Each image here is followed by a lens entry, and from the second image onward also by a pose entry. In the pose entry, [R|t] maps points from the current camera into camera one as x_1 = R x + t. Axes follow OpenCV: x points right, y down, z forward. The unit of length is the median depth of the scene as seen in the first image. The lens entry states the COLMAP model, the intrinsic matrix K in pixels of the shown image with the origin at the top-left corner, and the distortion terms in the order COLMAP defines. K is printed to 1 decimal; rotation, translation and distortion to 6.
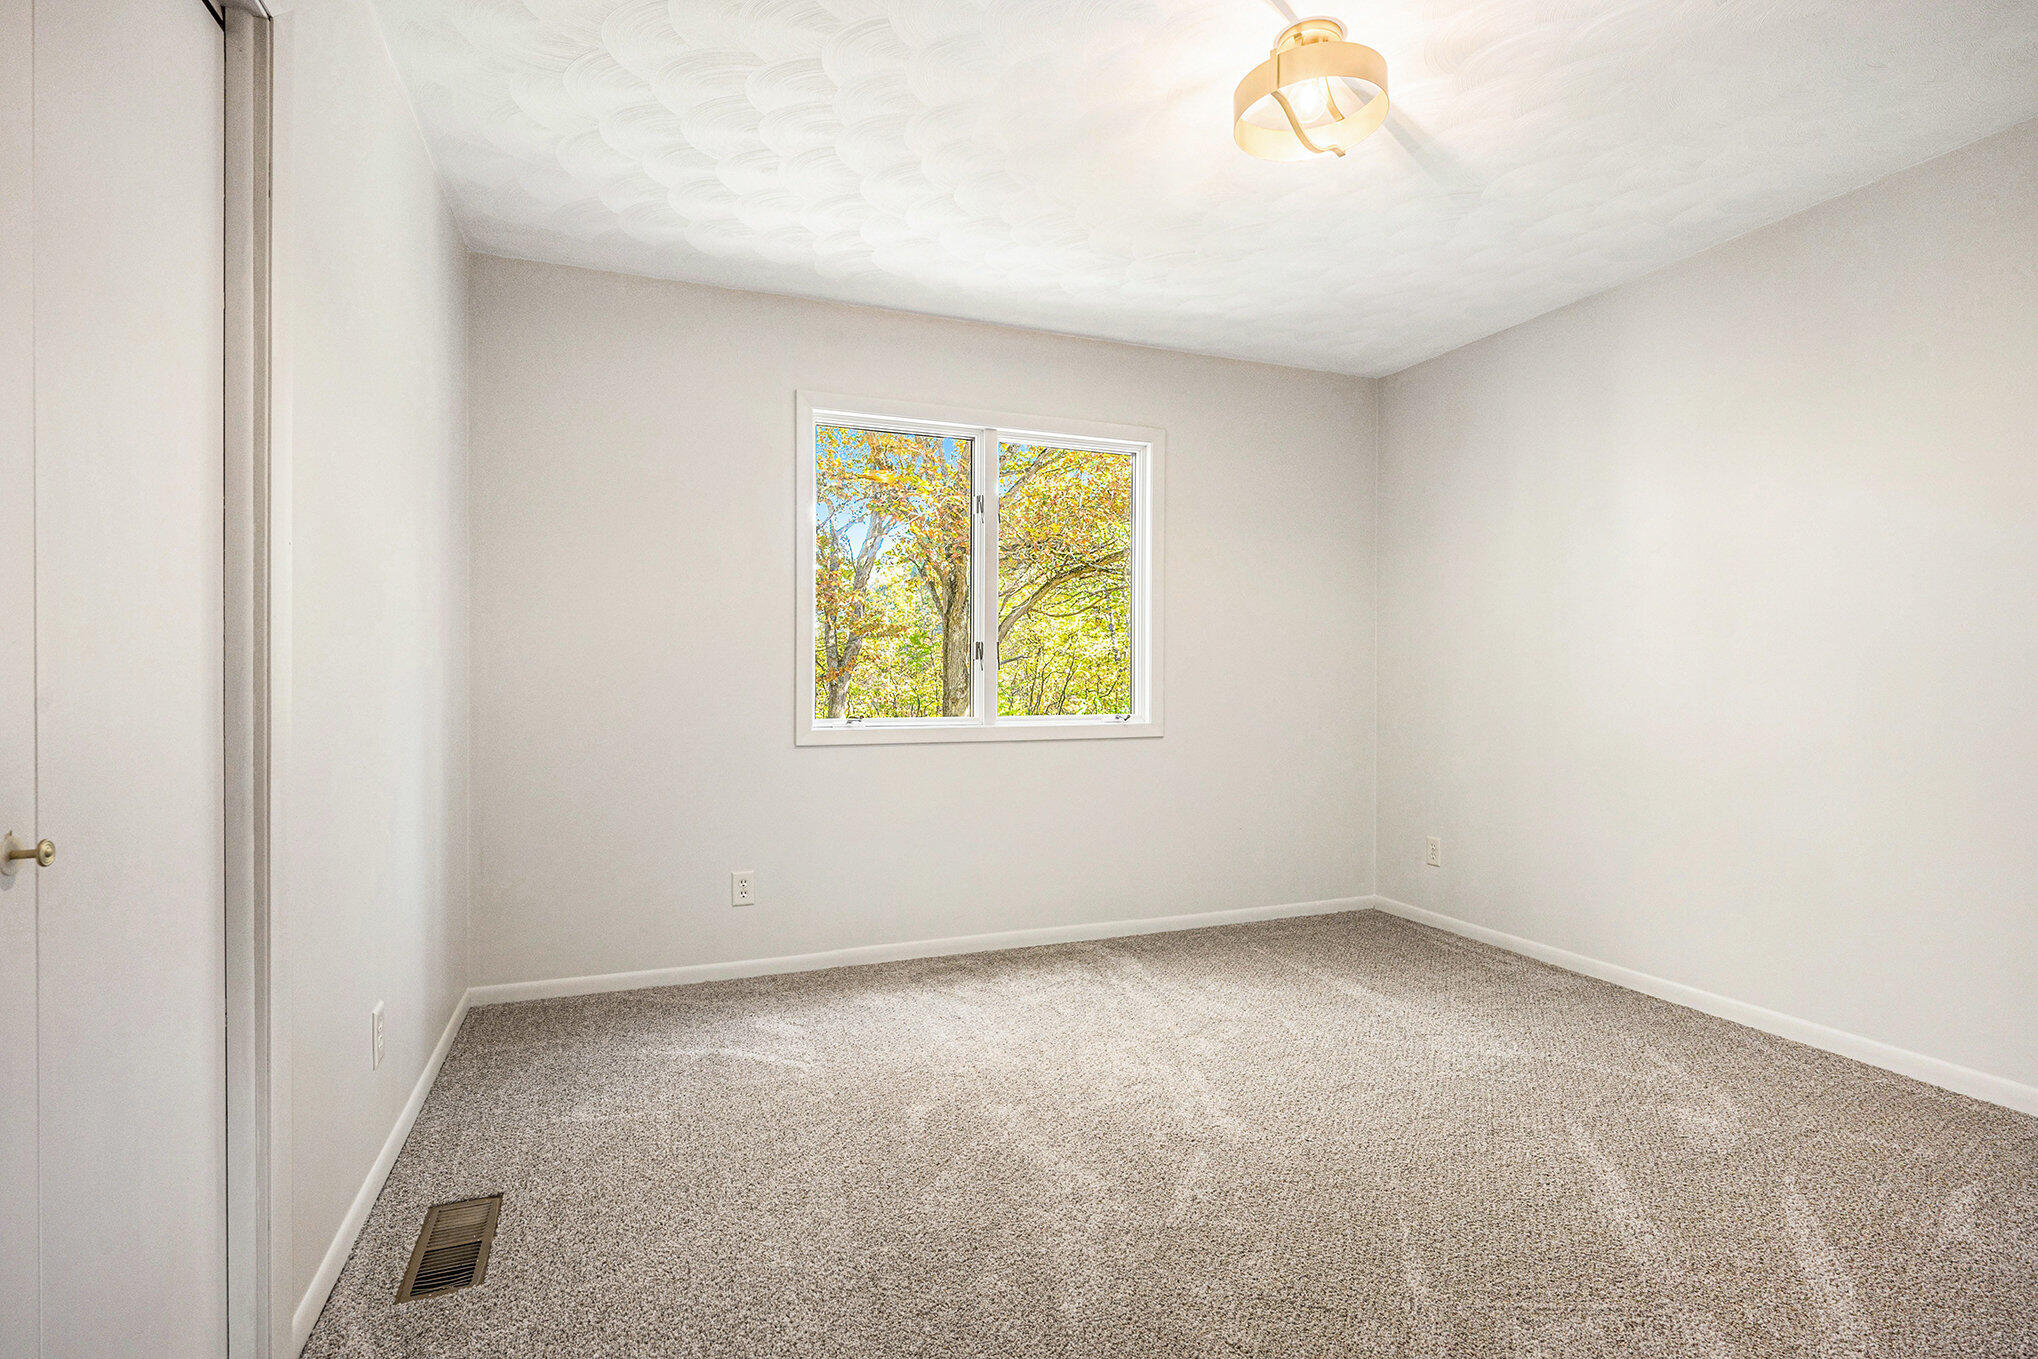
lens RADIAL K [[993.3, 0, 1021.7], [0, 993.3, 684.3], [0, 0, 1]] dist [-0.006438, -0.000398]
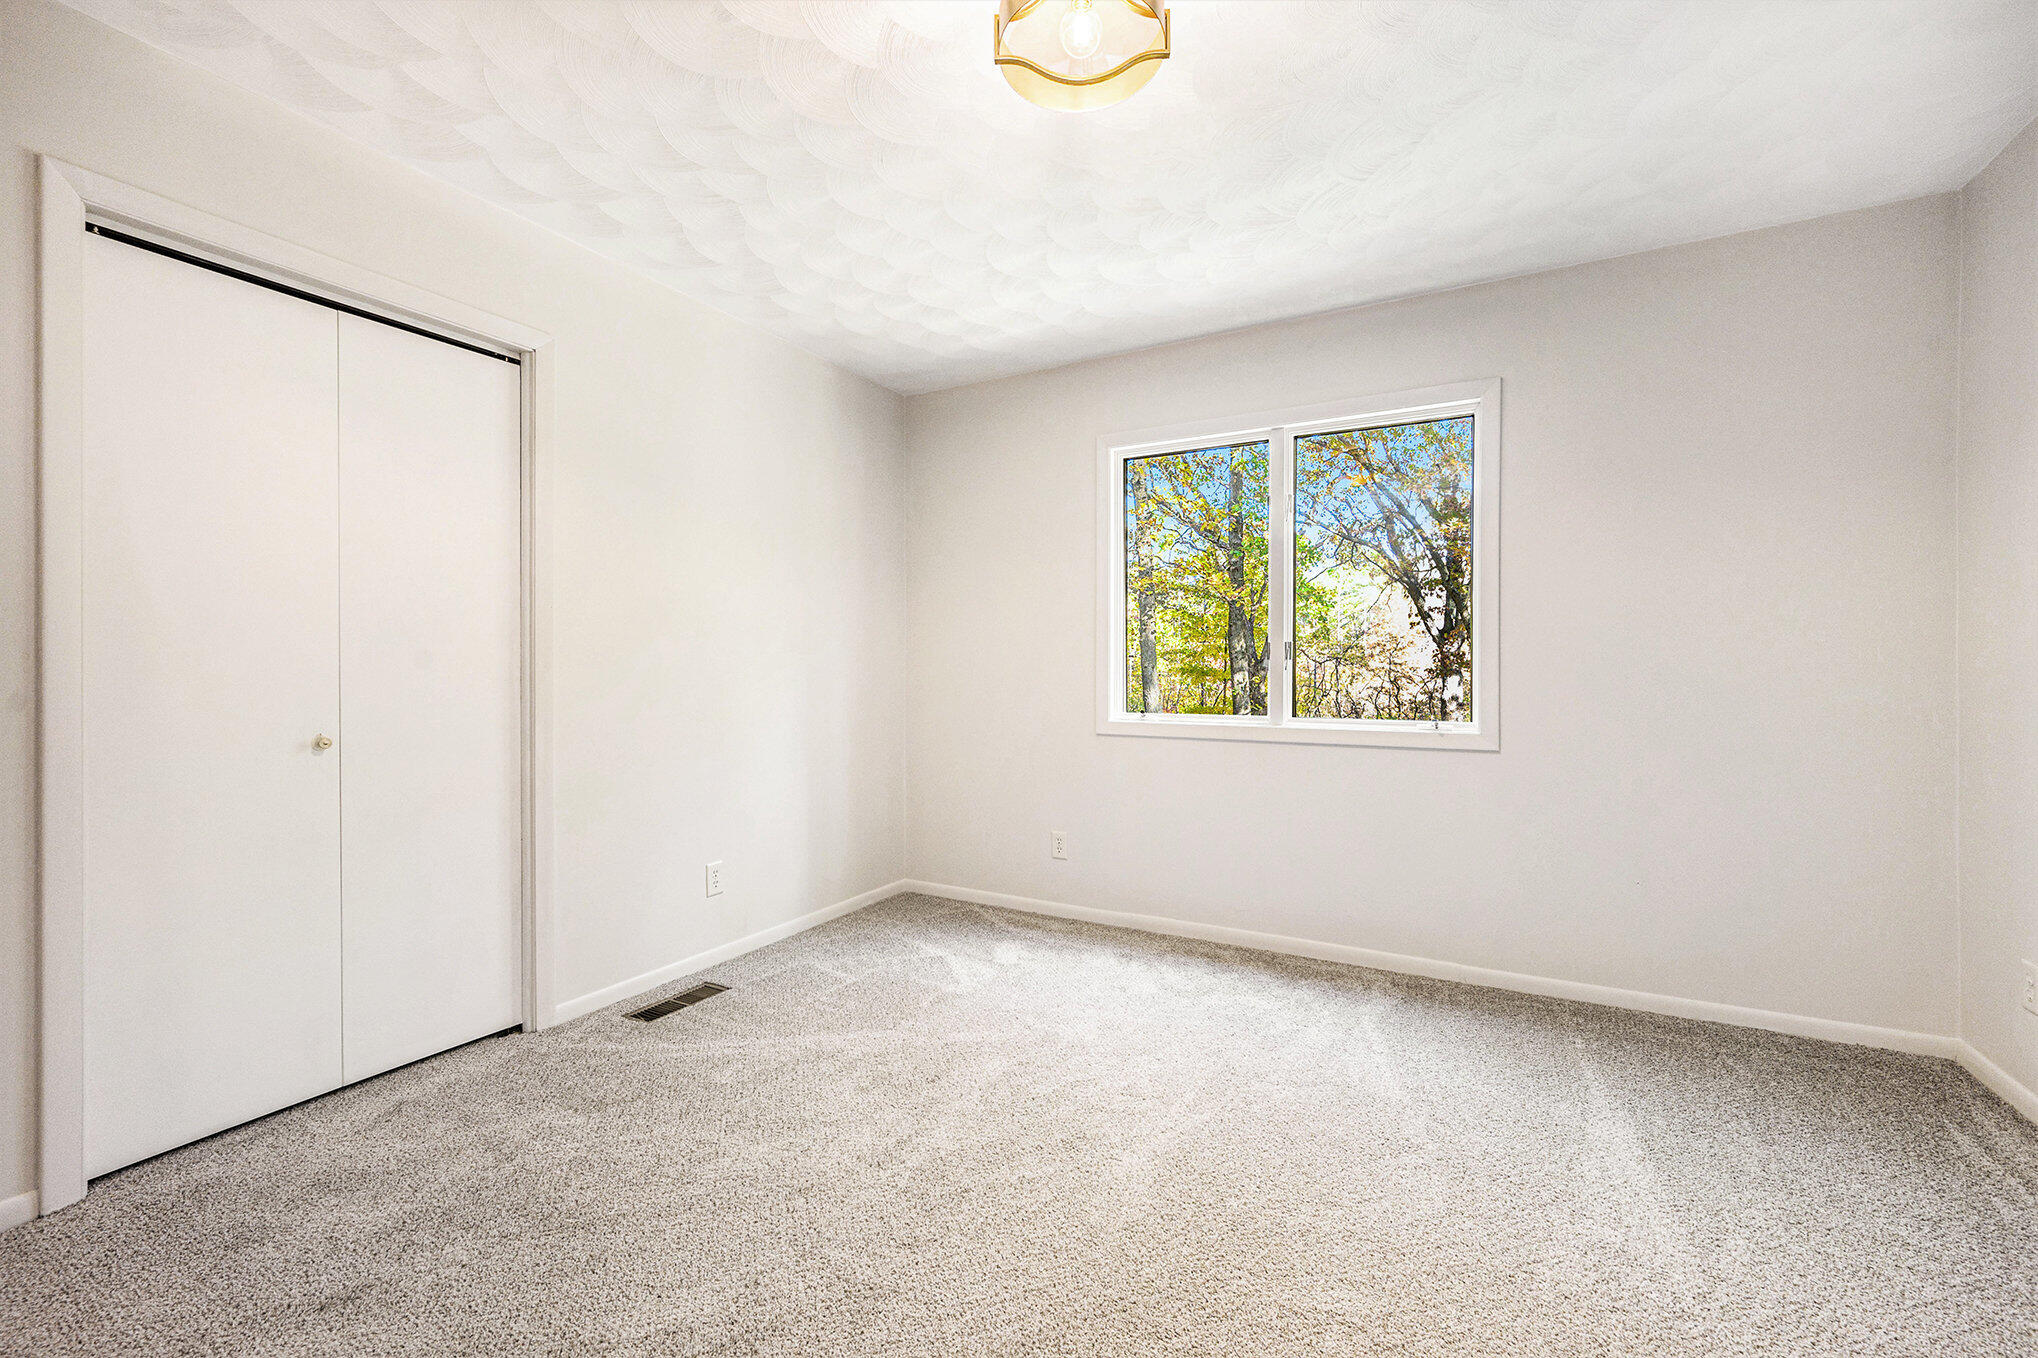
lens RADIAL K [[853.8, 0, 1012.9], [0, 853.8, 681.0], [0, 0, 1]] dist [-0.000301, -0.000250]
pose [[0.639053, 0.021485, -0.768862, 0.516470], [-0.016454, 0.999763, 0.014261, -0.015094], [0.768986, 0.003538, 0.639255, 0.273877]]
